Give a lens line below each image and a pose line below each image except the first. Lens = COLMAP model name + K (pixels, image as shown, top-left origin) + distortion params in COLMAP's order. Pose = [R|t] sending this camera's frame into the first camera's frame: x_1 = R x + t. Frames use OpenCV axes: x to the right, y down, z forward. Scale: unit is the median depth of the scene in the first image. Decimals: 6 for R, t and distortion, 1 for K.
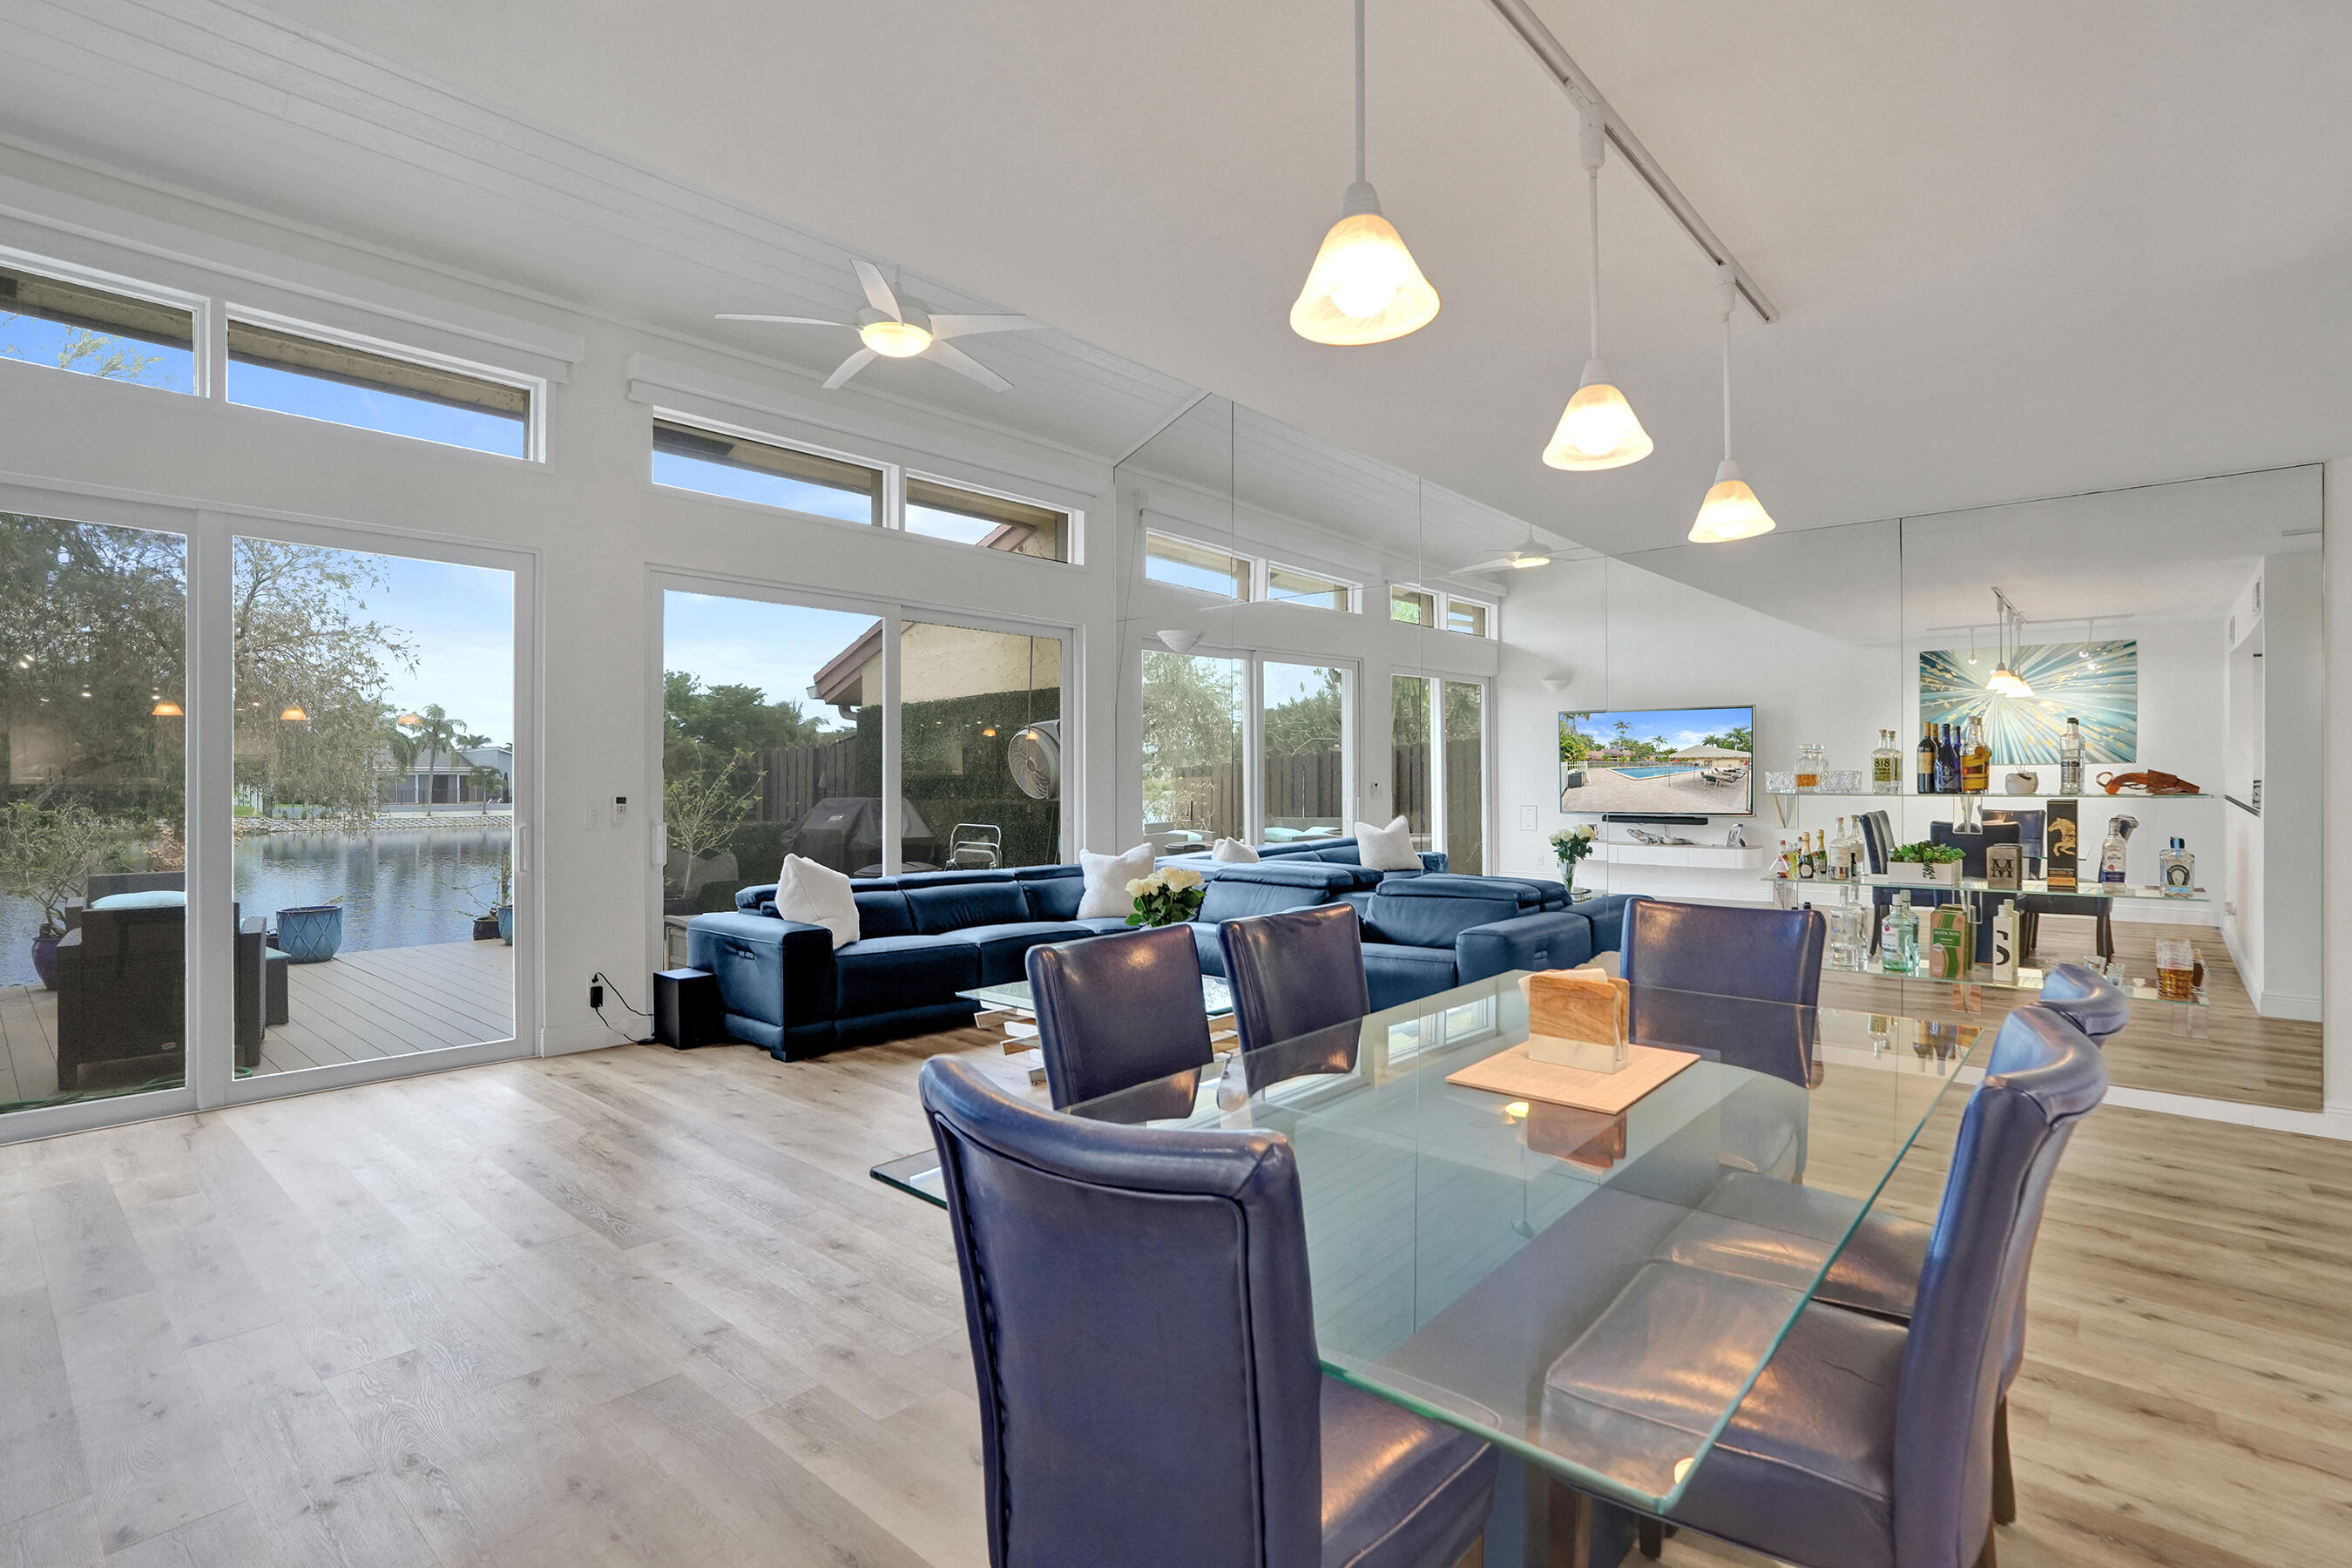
lens RADIAL K [[1117.9, 0, 1169.0], [0, 1117.9, 777.3], [0, 0, 1]] dist [-0.047342, 0.022319]
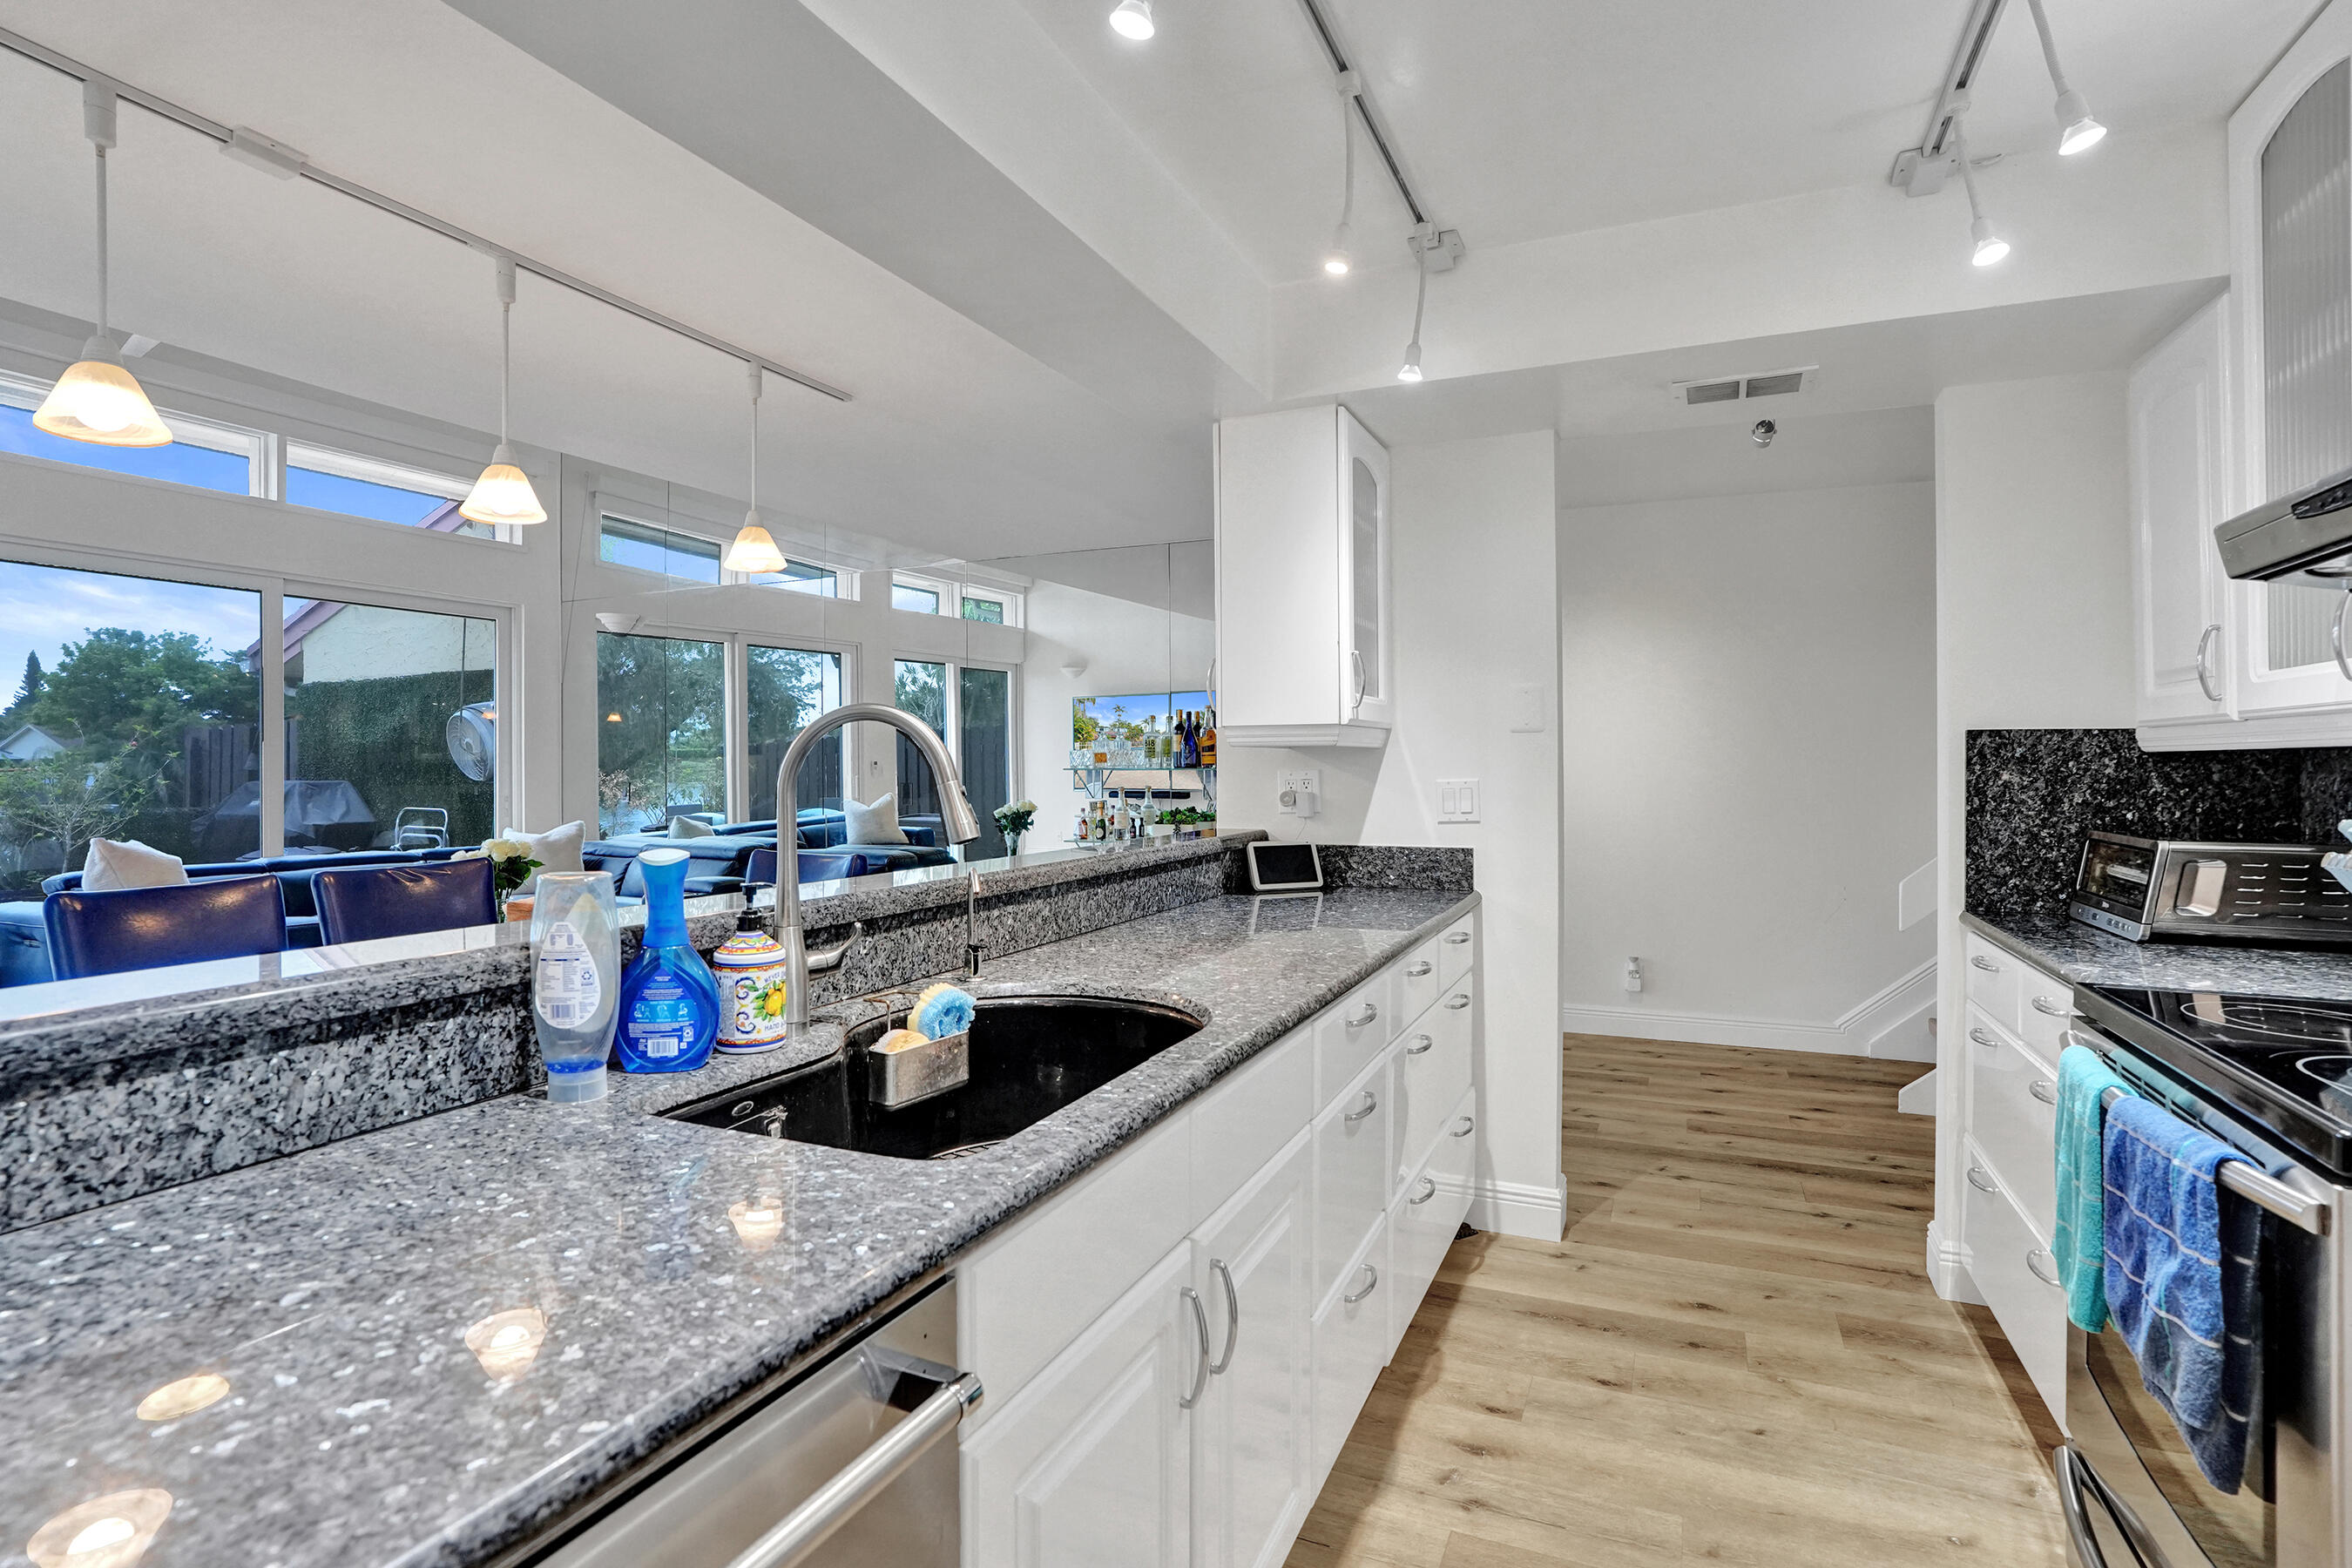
lens RADIAL K [[1138.4, 0, 1176.0], [0, 1138.4, 784.0], [0, 0, 1]] dist [-0.050024, 0.023442]
pose [[0.953051, -0.008238, 0.302699, 0.240974], [0.001482, 0.999745, 0.022542, 0.003315], [-0.302807, -0.021035, 0.952820, -0.183905]]
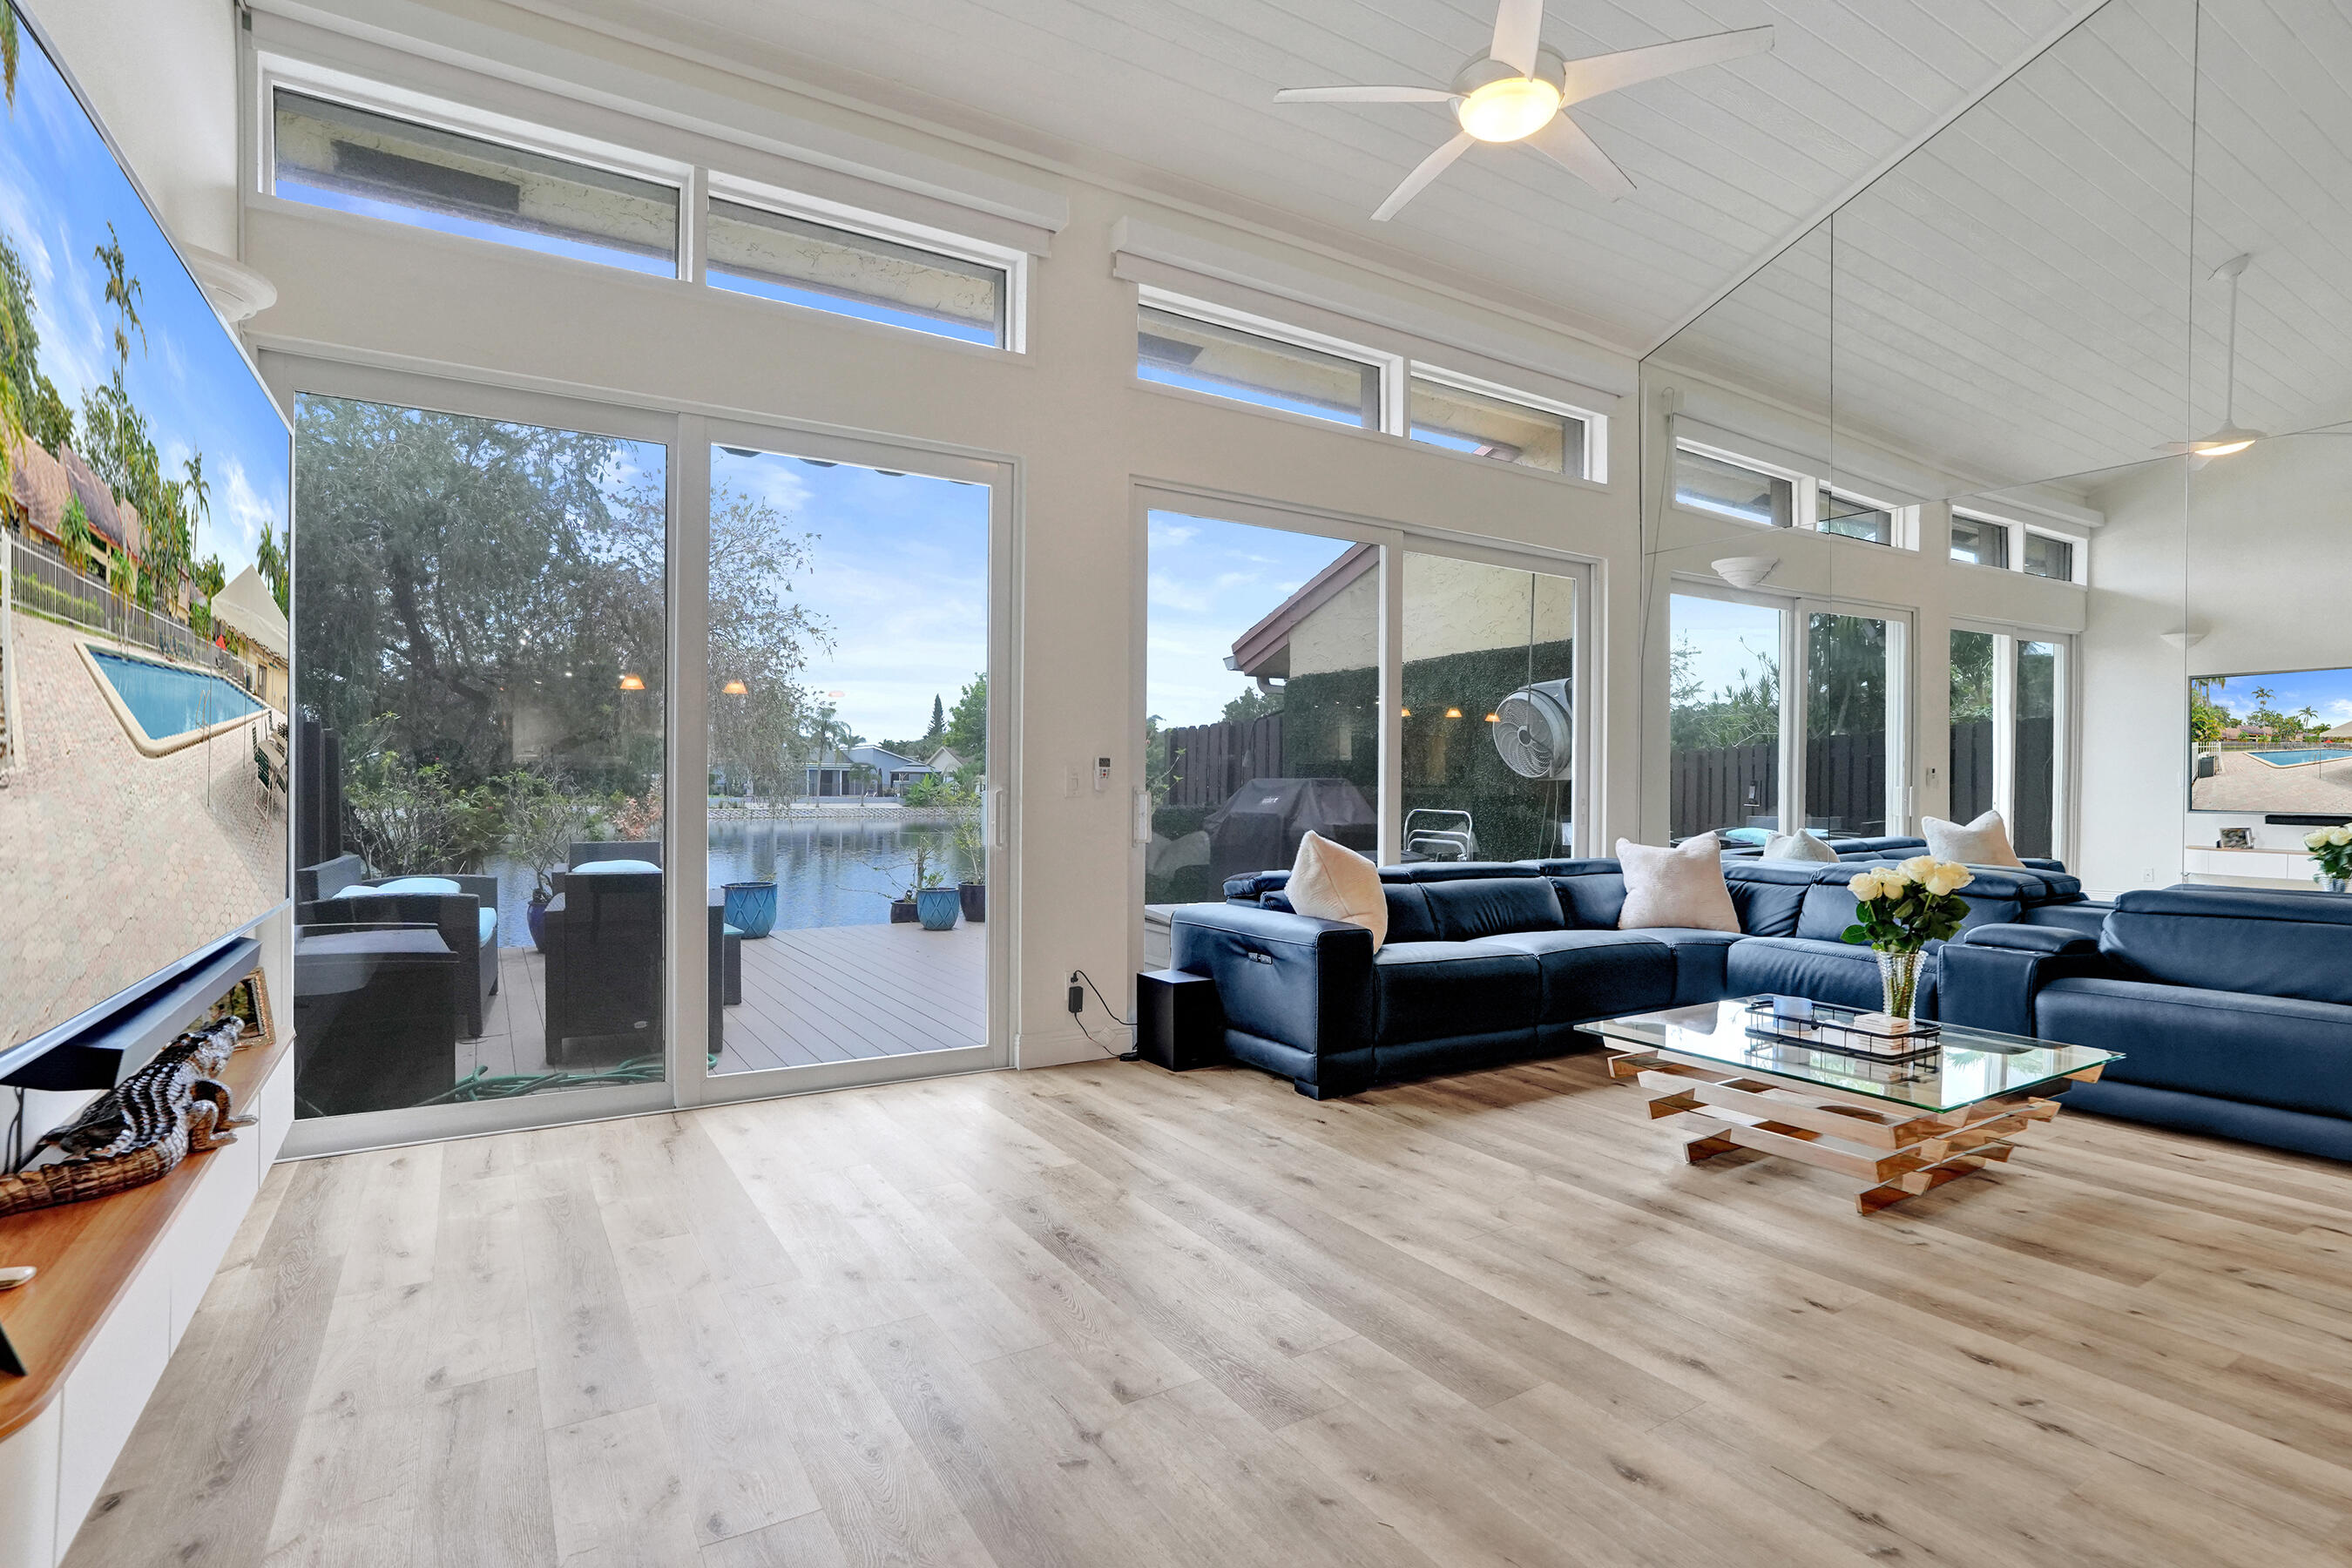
lens RADIAL K [[1138.4, 0, 1176.0], [0, 1138.4, 784.0], [0, 0, 1]] dist [-0.050024, 0.023442]
pose [[0.959628, 0.008988, -0.281127, -0.190916], [-0.007213, 0.999947, 0.007348, 0.028195], [0.281178, -0.005024, 0.959642, 0.188790]]
